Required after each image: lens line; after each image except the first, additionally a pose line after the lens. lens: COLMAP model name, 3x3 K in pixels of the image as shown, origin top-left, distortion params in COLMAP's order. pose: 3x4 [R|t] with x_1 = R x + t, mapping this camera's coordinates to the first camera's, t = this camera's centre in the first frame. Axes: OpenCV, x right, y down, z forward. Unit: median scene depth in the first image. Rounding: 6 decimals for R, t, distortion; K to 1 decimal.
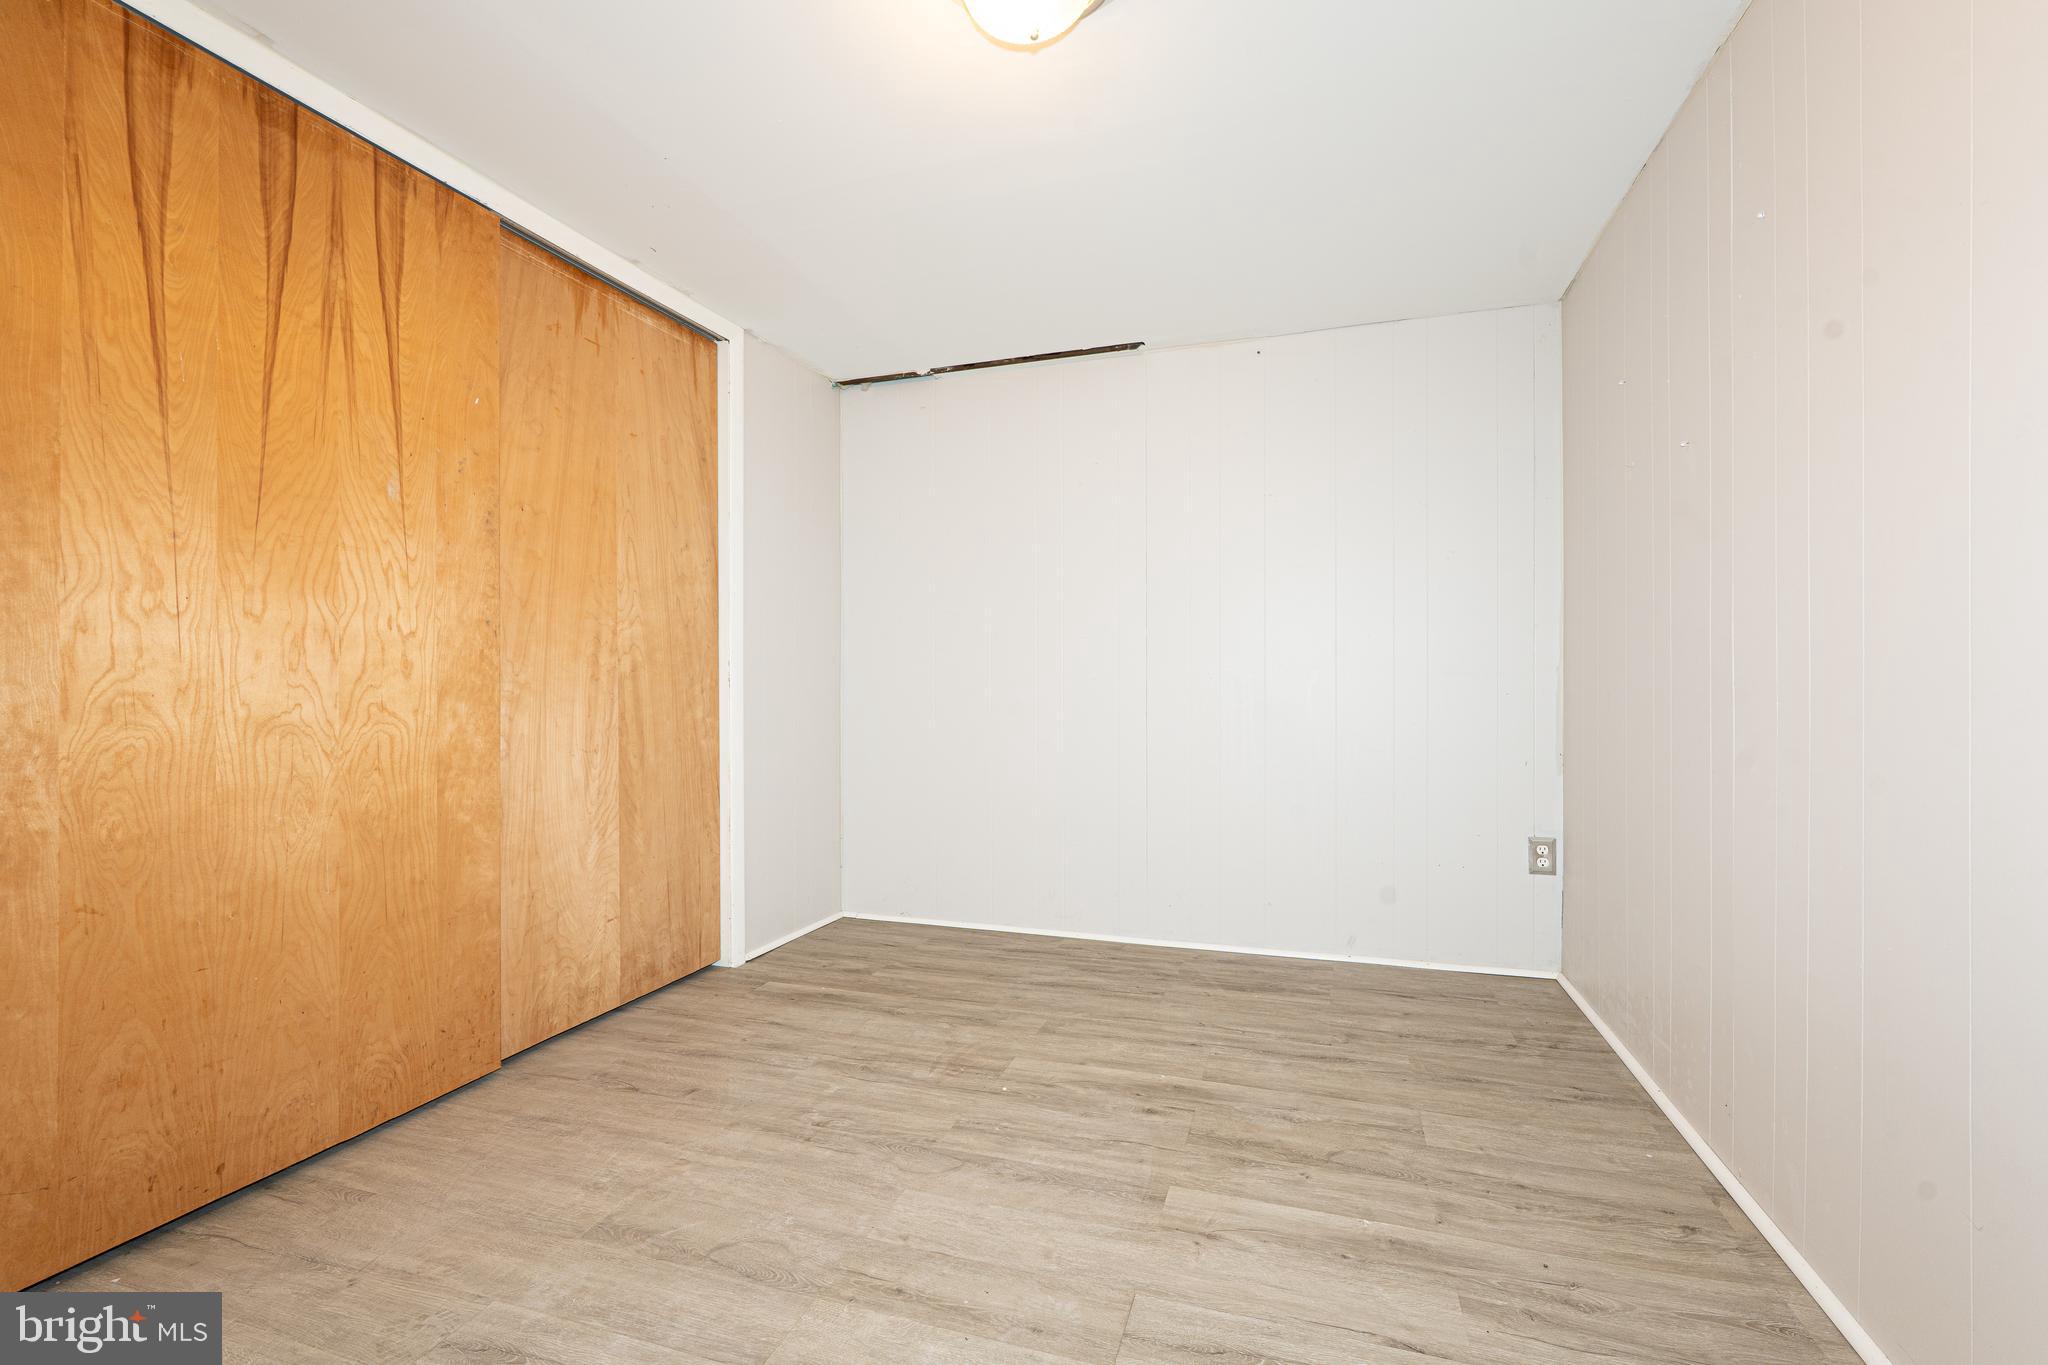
lens RADIAL K [[906.2, 0, 1017.9], [0, 906.2, 682.0], [0, 0, 1]] dist [0.000259, -0.000175]
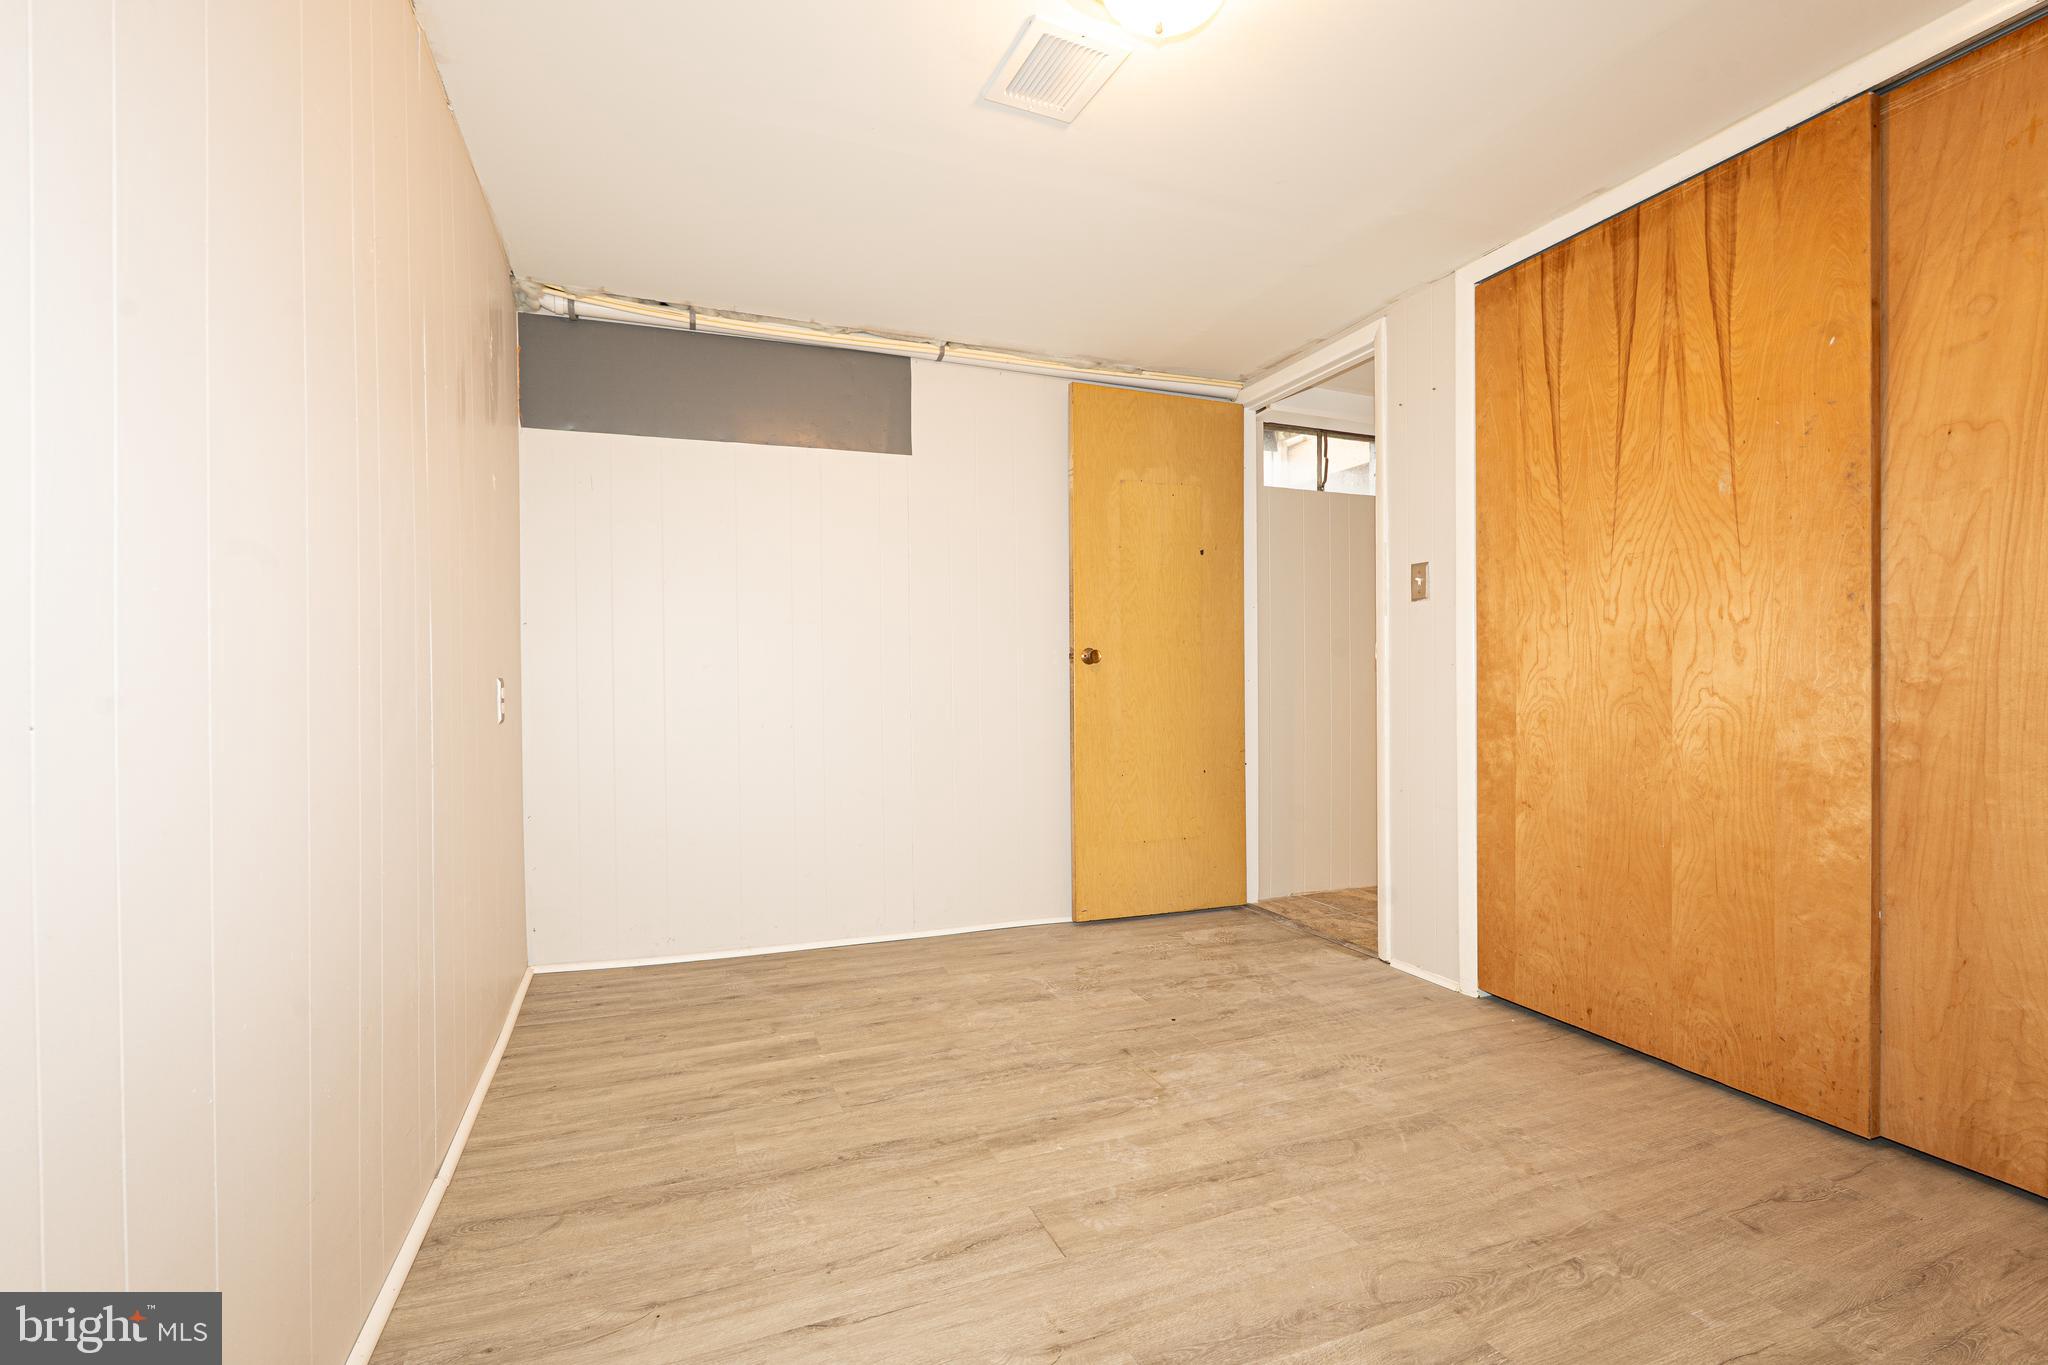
lens RADIAL K [[906.2, 0, 1021.3], [0, 906.2, 684.7], [0, 0, 1]] dist [0.000259, -0.000175]
pose [[-0.764934, 0.011696, -0.644003, 0.657596], [0.007214, 0.999928, 0.009592, 0.002938], [0.644069, 0.002691, -0.764963, 1.391635]]
